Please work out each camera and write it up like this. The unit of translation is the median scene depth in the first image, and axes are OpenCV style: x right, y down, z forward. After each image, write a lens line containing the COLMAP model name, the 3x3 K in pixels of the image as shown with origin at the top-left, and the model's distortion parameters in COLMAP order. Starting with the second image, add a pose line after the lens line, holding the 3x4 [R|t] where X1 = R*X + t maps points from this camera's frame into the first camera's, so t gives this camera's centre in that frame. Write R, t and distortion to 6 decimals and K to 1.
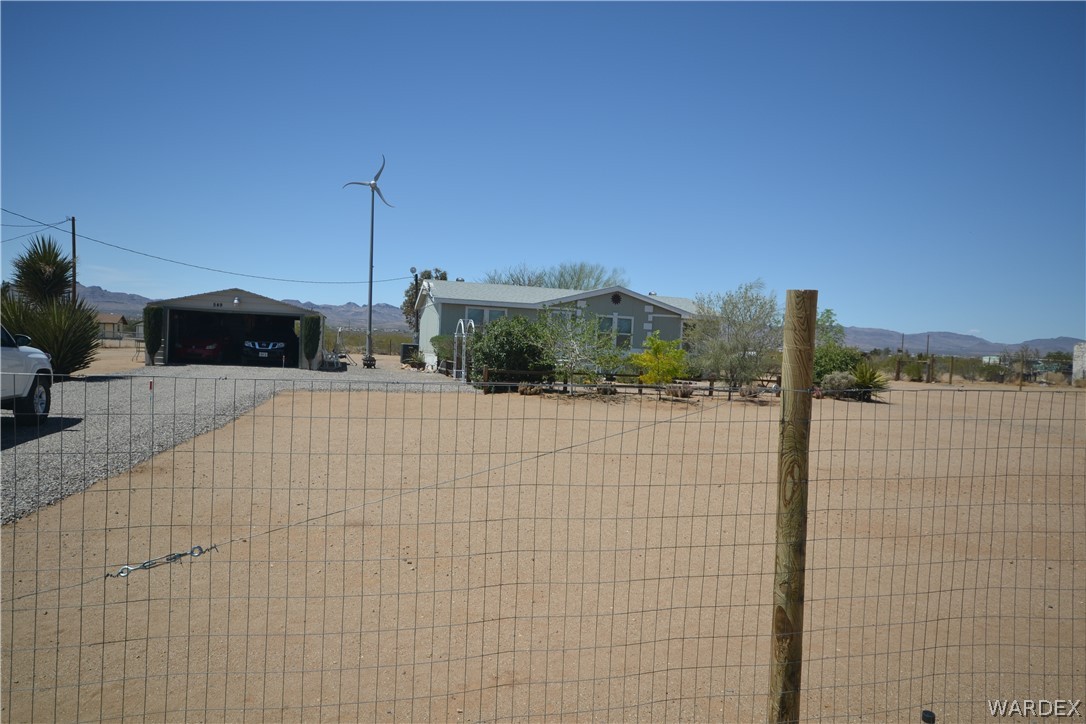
lens RADIAL K [[686.0, 0, 543.1], [0, 686.0, 364.2], [0, 0, 1]] dist [0.015488, 0.005144]
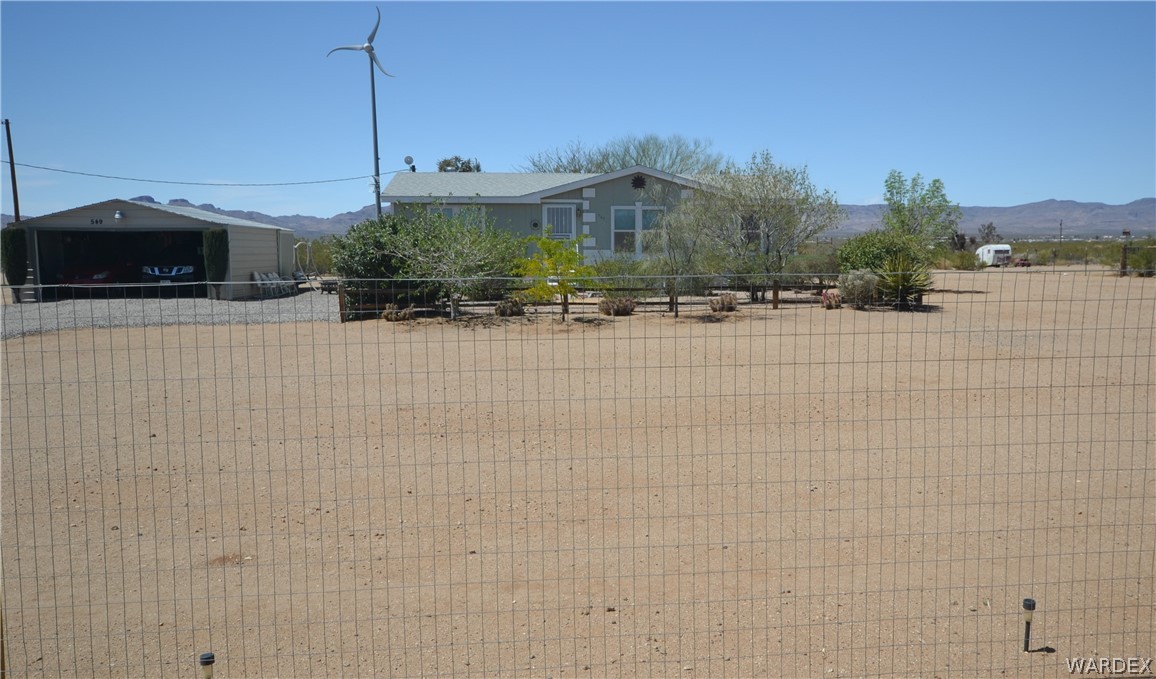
lens RADIAL K [[927.0, 0, 652.0], [0, 927.0, 335.3], [0, 0, 1]] dist [0.026427, 0.005974]
pose [[0.989922, -0.039556, -0.135975, 0.276180], [0.047705, 0.997222, 0.057205, 0.010954], [0.133334, -0.063115, 0.989059, 0.024899]]
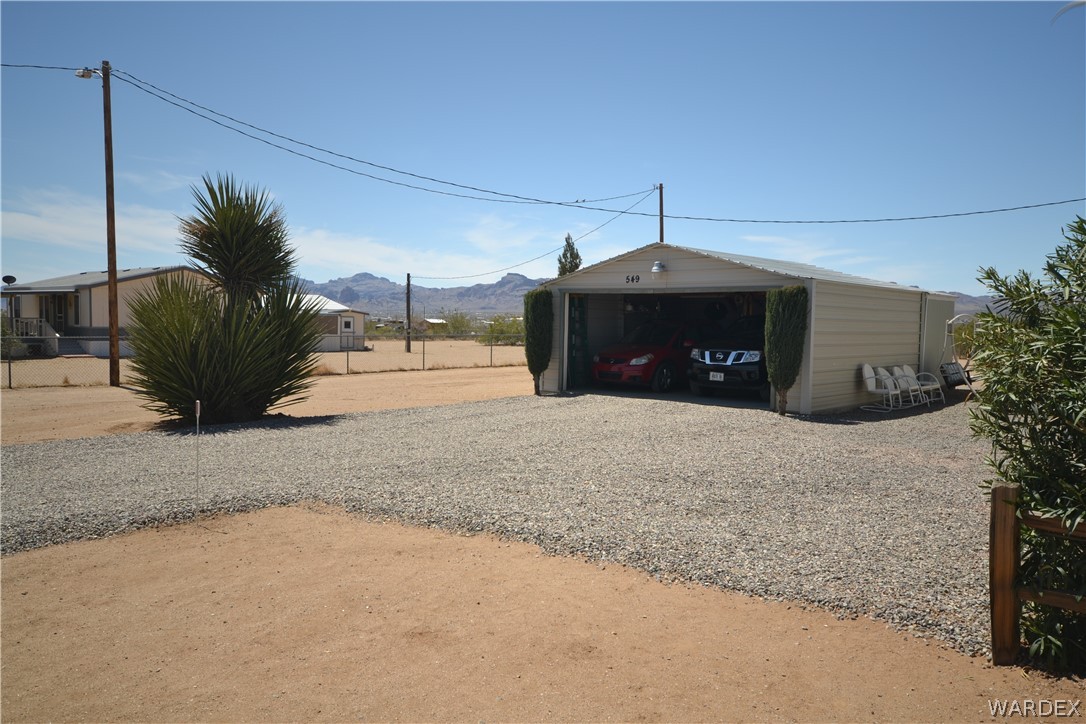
lens RADIAL K [[852.3, 0, 534.8], [0, 852.3, 360.7], [0, 0, 1]] dist [-0.001918, 0.050010]
pose [[0.549735, 0.000908, -0.835339, 0.017591], [-0.015642, 0.999835, -0.009207, -0.017520], [0.835193, 0.018128, 0.549658, 0.563412]]
